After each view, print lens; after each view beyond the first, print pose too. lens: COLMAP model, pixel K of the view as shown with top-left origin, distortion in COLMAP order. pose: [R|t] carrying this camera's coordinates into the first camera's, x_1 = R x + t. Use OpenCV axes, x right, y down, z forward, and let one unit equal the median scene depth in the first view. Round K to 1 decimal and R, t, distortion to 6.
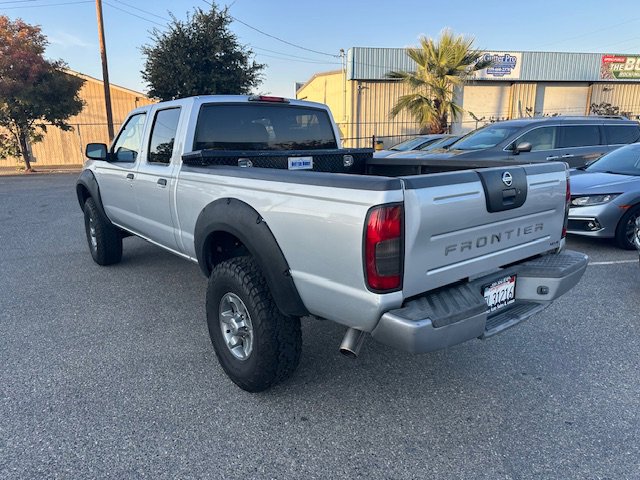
lens RADIAL K [[454.5, 0, 317.0], [0, 454.5, 242.4], [0, 0, 1]] dist [0.034342, -0.039789]
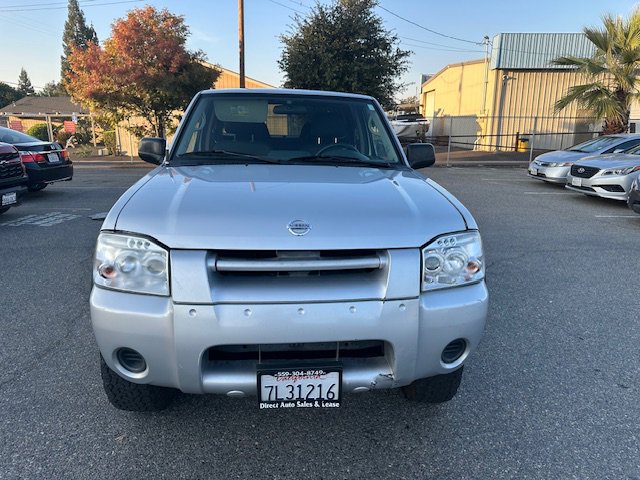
lens RADIAL K [[454.5, 0, 317.8], [0, 454.5, 235.0], [0, 0, 1]] dist [0.034342, -0.039789]
pose [[0.974590, 0.067240, -0.213664, -0.079740], [-0.068239, 0.997665, 0.002706, -0.023812], [0.213347, 0.011943, 0.976903, 0.101719]]
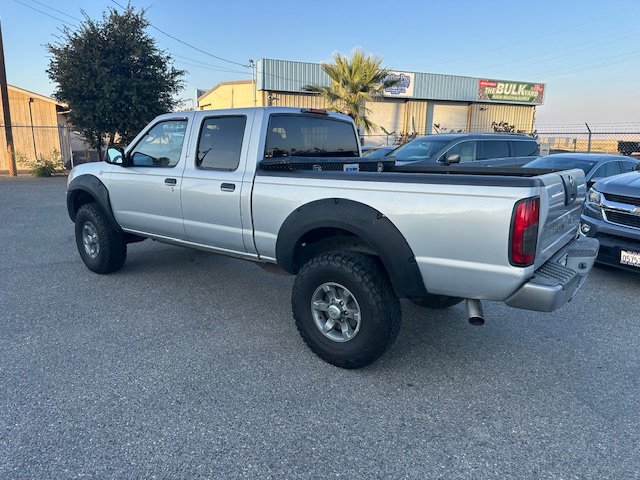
lens RADIAL K [[454.5, 0, 317.6], [0, 454.5, 240.3], [0, 0, 1]] dist [0.034342, -0.039789]
pose [[0.972085, -0.027685, 0.232991, -0.079532], [0.033270, 0.999245, -0.020075, 0.004589], [-0.232260, 0.027267, 0.972272, -0.014754]]
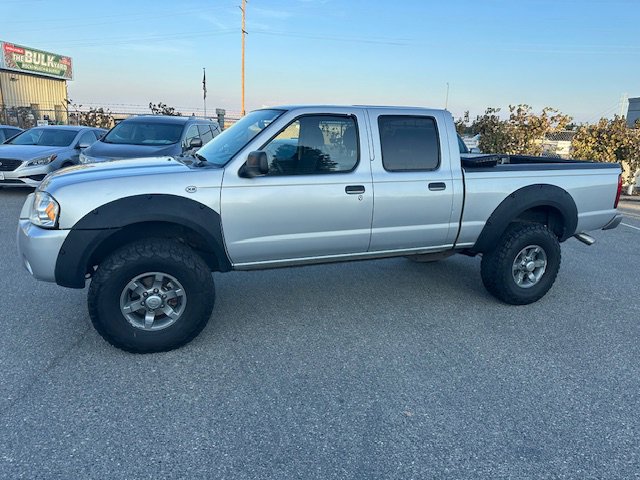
lens RADIAL K [[454.5, 0, 318.2], [0, 454.5, 236.7], [0, 0, 1]] dist [0.034342, -0.039789]
pose [[0.288096, -0.202471, 0.935952, -0.306717], [0.189769, 0.970079, 0.151441, -0.048487], [-0.938610, 0.133985, 0.317898, 0.194317]]
